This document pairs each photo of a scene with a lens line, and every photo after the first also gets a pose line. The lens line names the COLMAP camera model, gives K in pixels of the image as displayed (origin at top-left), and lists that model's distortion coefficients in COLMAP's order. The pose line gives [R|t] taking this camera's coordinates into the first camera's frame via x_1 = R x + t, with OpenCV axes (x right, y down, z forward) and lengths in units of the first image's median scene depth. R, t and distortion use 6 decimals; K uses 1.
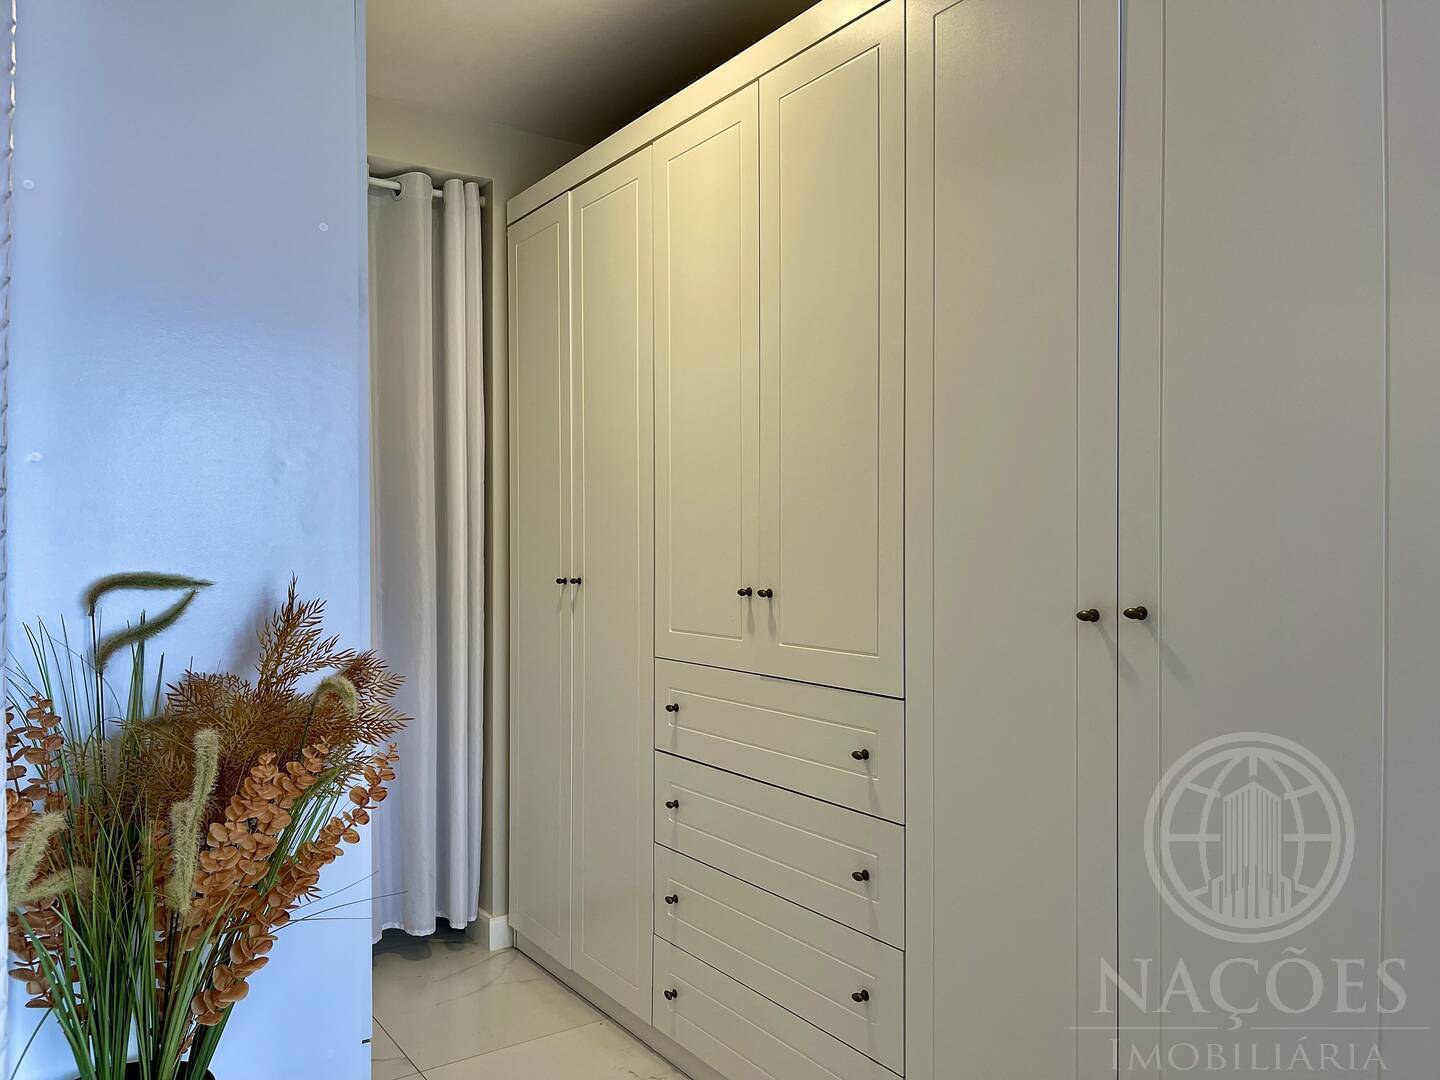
lens RADIAL K [[1094.0, 0, 719.4], [0, 1094.0, 547.1], [0, 0, 1]] dist [0.035575, -0.004717]
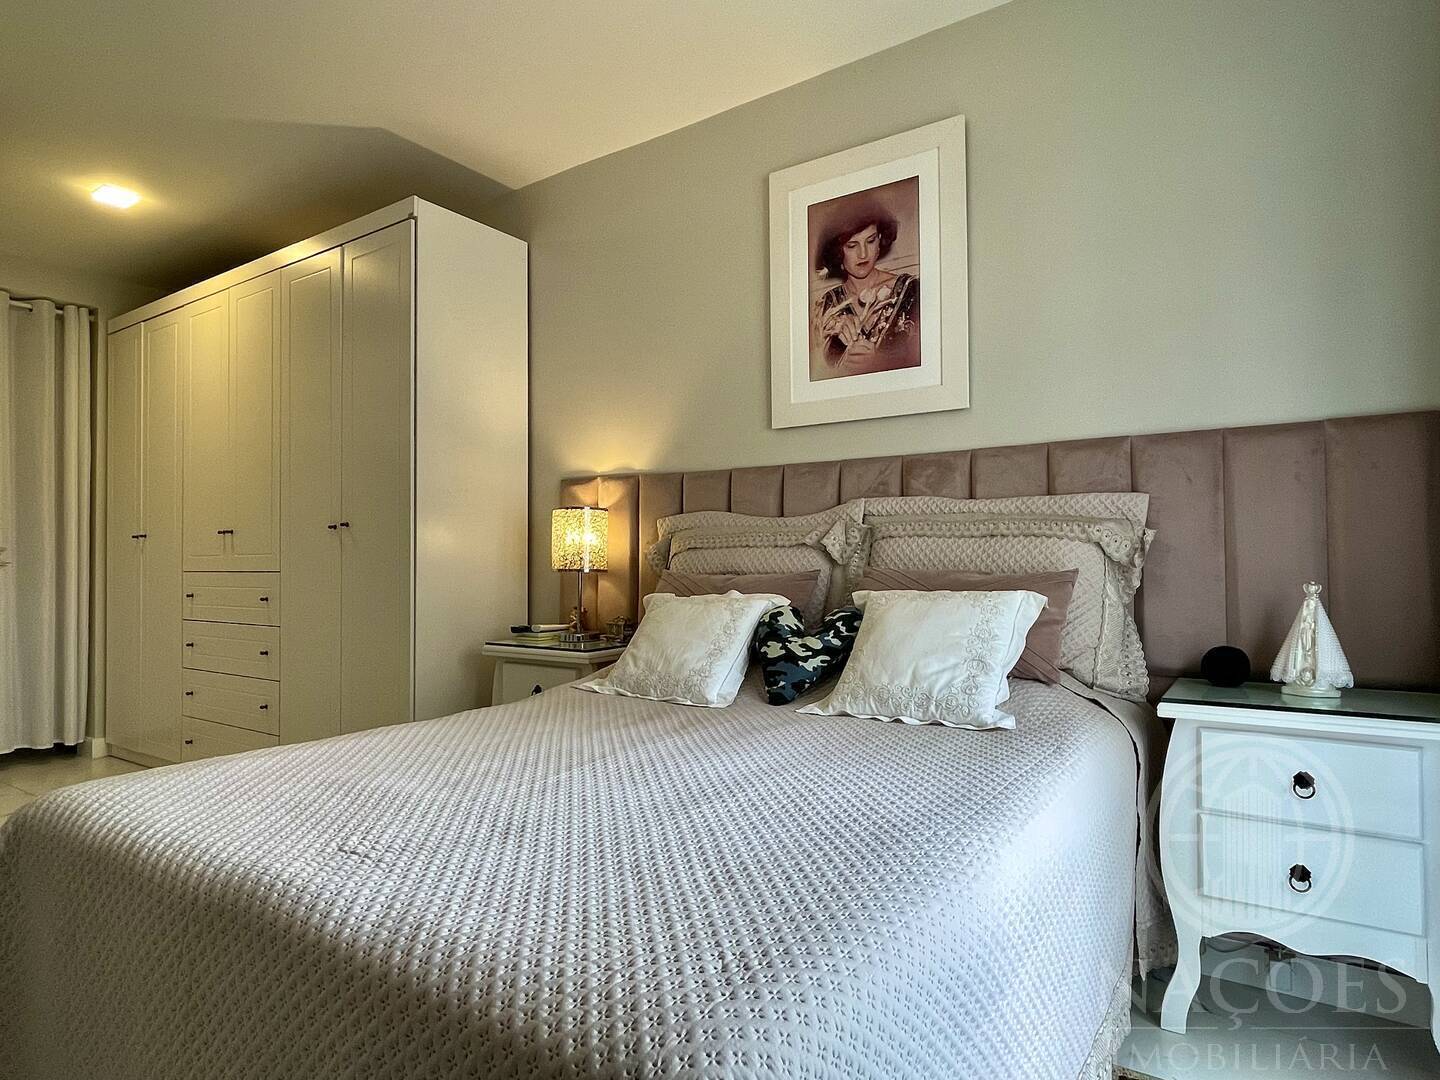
lens RADIAL K [[845.5, 0, 713.5], [0, 845.5, 547.2], [0, 0, 1]] dist [-0.004693, -0.000020]
pose [[0.933846, 0.000960, 0.357675, 0.224153], [0.006899, 0.999762, -0.020695, 0.075766], [-0.357610, 0.021794, 0.933617, -0.572720]]
